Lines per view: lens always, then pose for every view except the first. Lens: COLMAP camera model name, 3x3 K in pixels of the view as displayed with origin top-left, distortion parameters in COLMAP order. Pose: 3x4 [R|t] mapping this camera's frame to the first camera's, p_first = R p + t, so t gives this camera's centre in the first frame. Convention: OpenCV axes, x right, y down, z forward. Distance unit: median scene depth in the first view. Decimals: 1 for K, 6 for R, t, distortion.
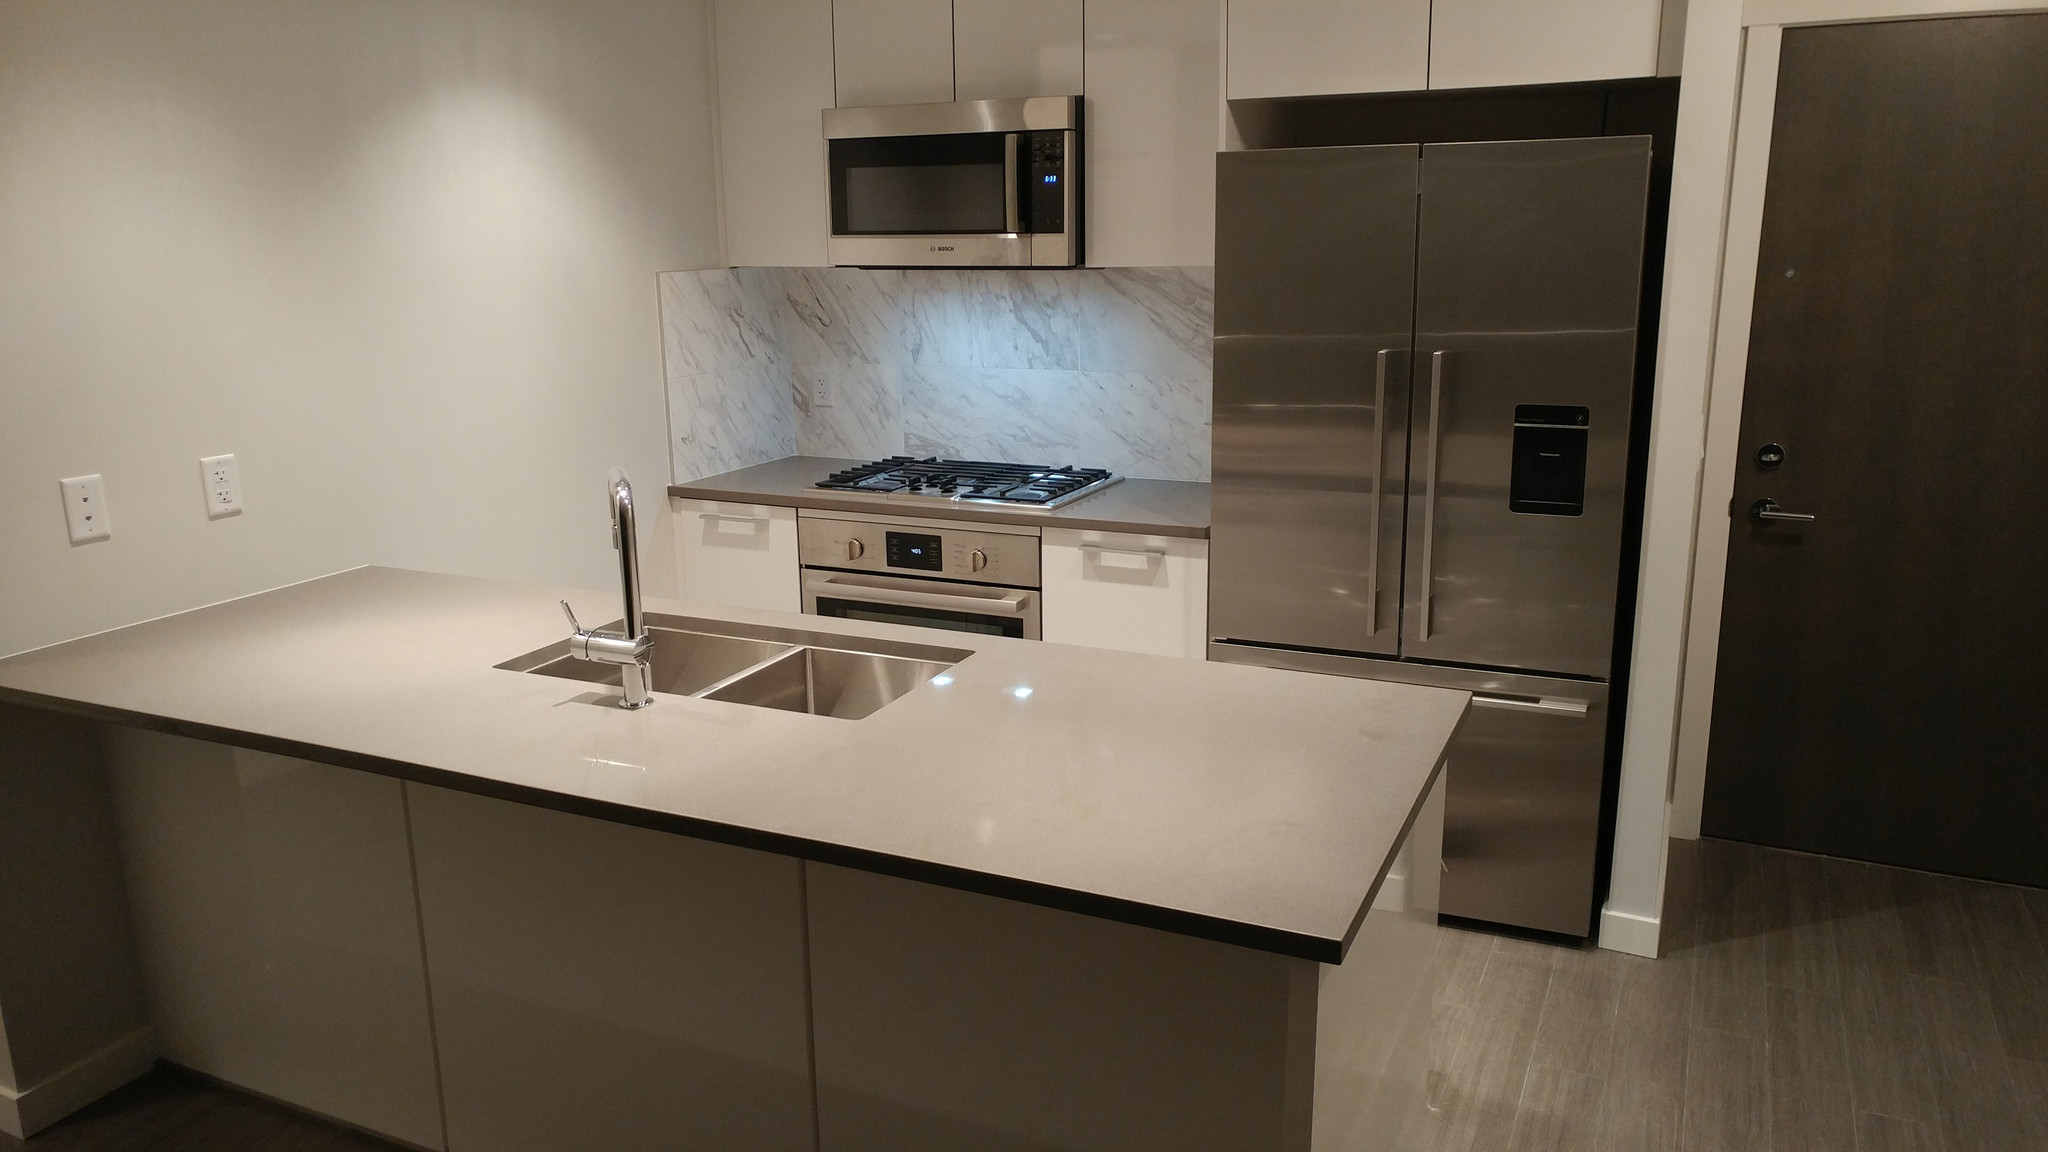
lens RADIAL K [[1444.8, 0, 1024.0], [0, 1444.8, 576.0], [0, 0, 1]] dist [-0.000082, -0.004782]
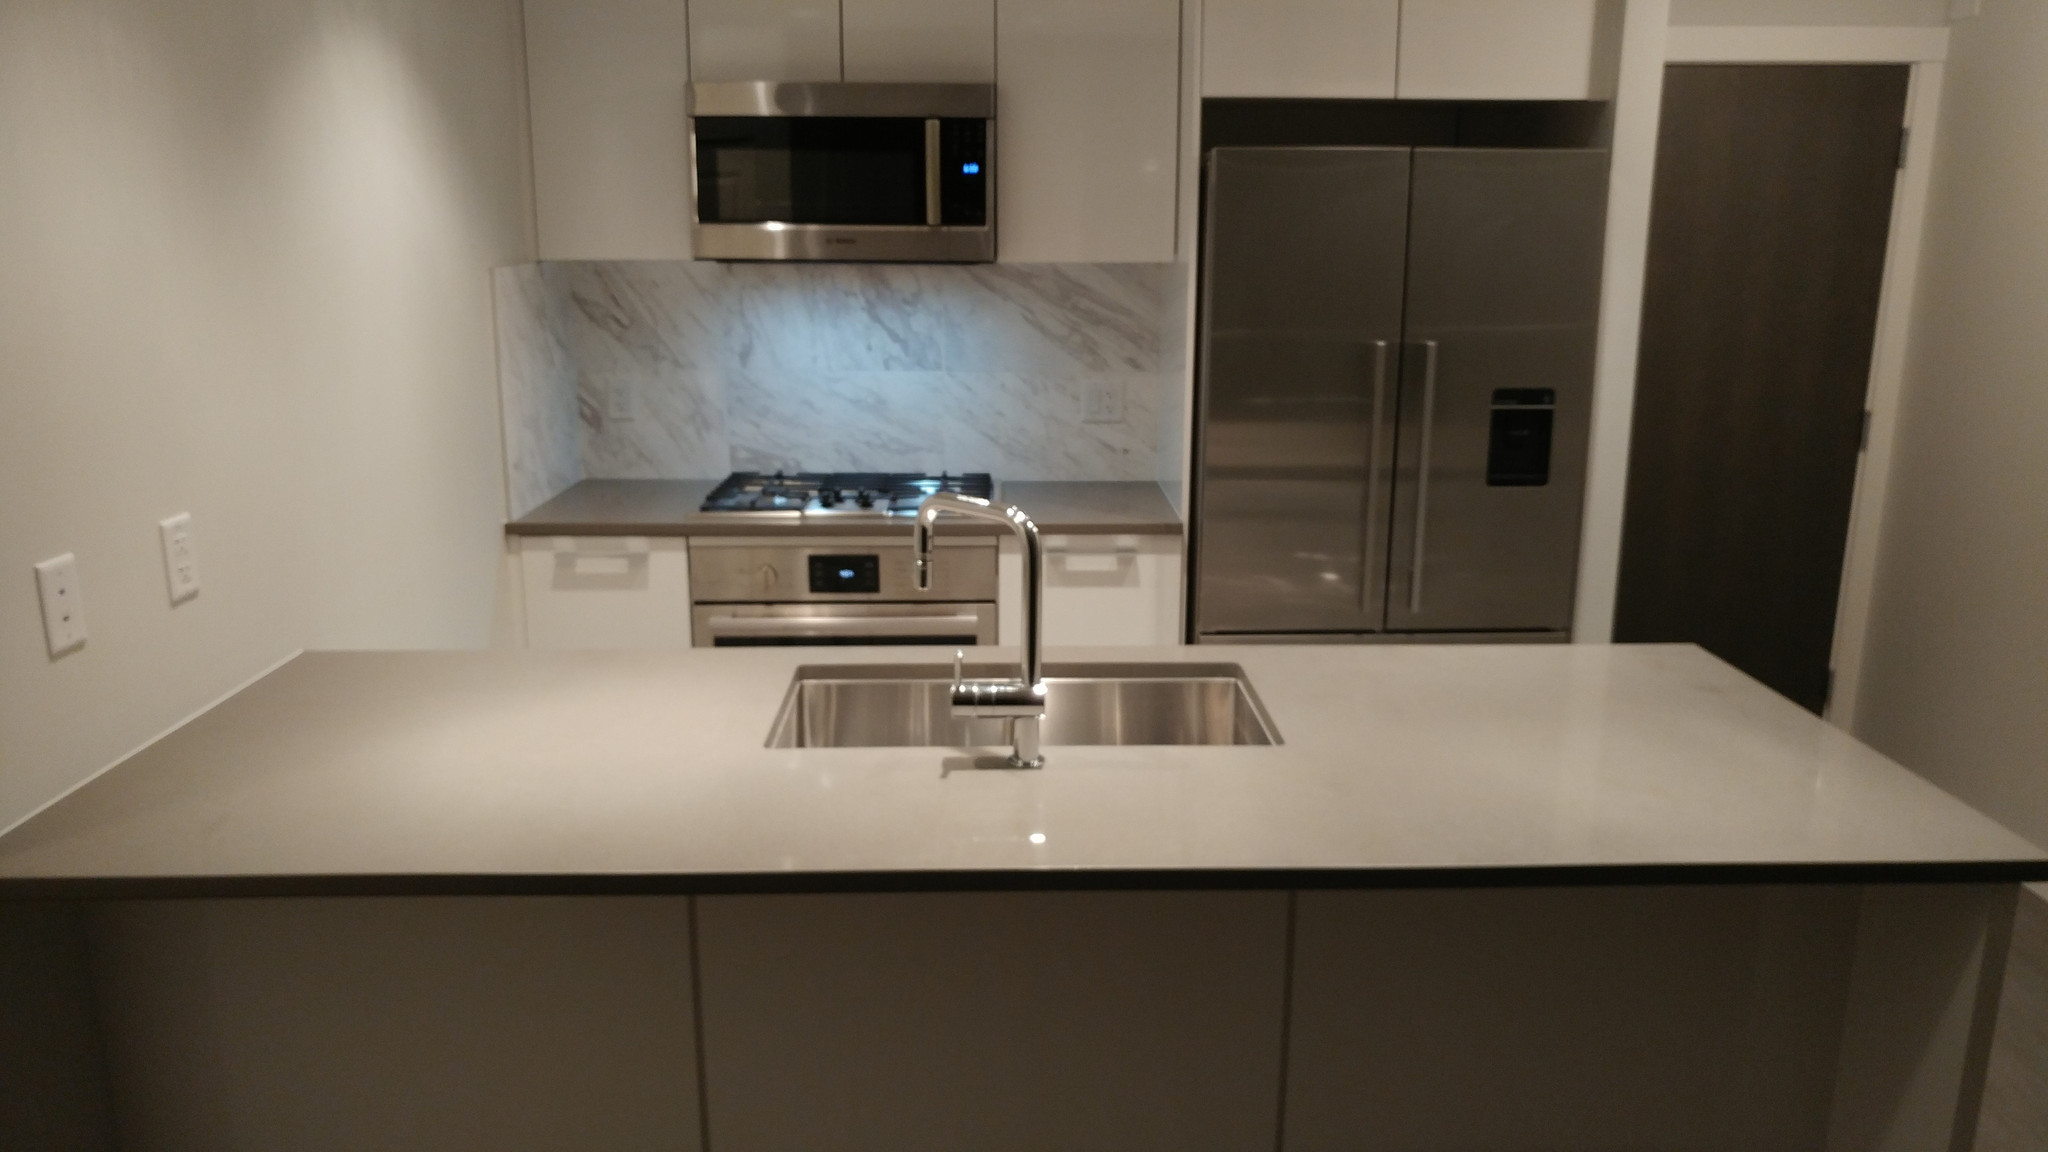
lens RADIAL K [[1464.9, 0, 1024.0], [0, 1464.9, 576.0], [0, 0, 1]] dist [0.002748, -0.002161]
pose [[0.891706, -0.087310, 0.444114, -0.355698], [0.087966, 0.995939, 0.019174, -0.021687], [-0.443984, 0.021970, 0.895765, 0.116448]]
